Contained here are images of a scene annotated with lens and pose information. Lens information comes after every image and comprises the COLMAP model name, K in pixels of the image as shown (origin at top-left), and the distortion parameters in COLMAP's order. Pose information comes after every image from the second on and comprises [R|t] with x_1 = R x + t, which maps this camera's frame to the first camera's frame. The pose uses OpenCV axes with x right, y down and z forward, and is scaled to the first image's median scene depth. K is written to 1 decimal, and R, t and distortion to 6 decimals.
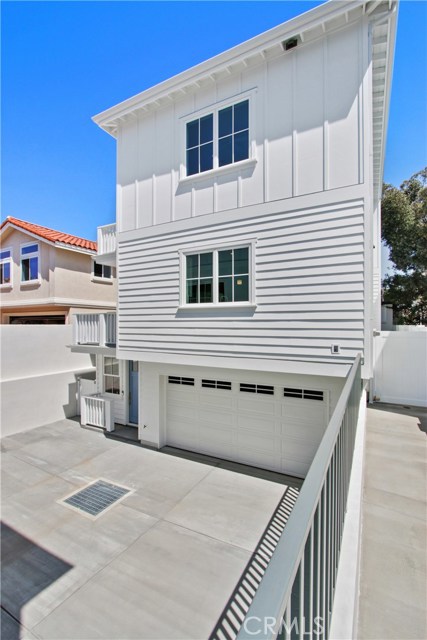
lens RADIAL K [[293.0, 0, 209.8], [0, 293.0, 325.7], [0, 0, 1]] dist [-0.016391, 0.002488]
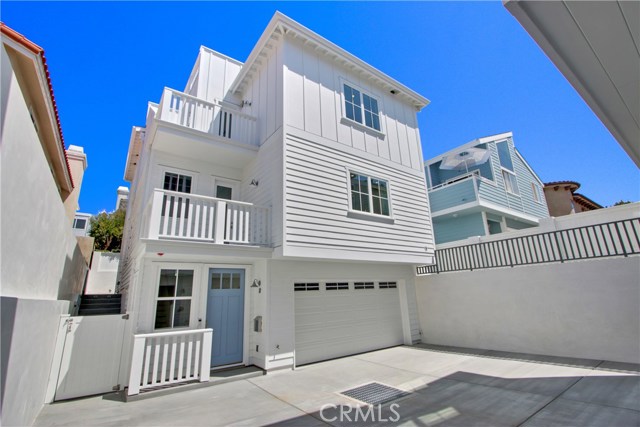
lens RADIAL K [[293.0, 0, 323.0], [0, 293.0, 213.9], [0, 0, 1]] dist [-0.016391, 0.002488]
pose [[0.426431, 0.225516, 0.875956, -1.219593], [0.042754, 0.962313, -0.268562, 0.269923], [-0.903509, 0.151974, 0.400718, 0.643073]]
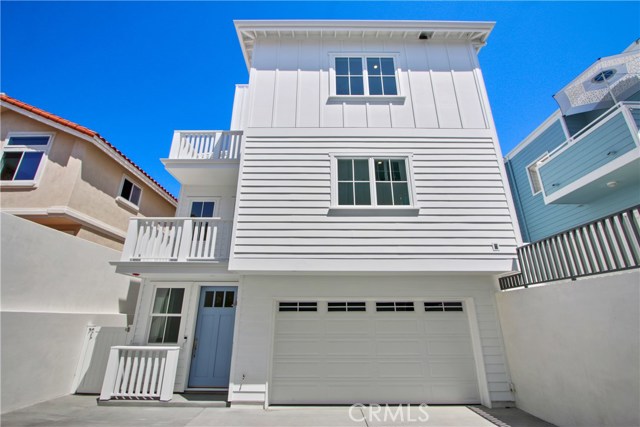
lens RADIAL K [[293.0, 0, 320.8], [0, 293.0, 213.1], [0, 0, 1]] dist [-0.016391, 0.002488]
pose [[0.877836, 0.163786, 0.450088, -0.556749], [0.000767, 0.939232, -0.343281, 0.274598], [-0.478961, 0.301690, 0.824366, 0.275767]]
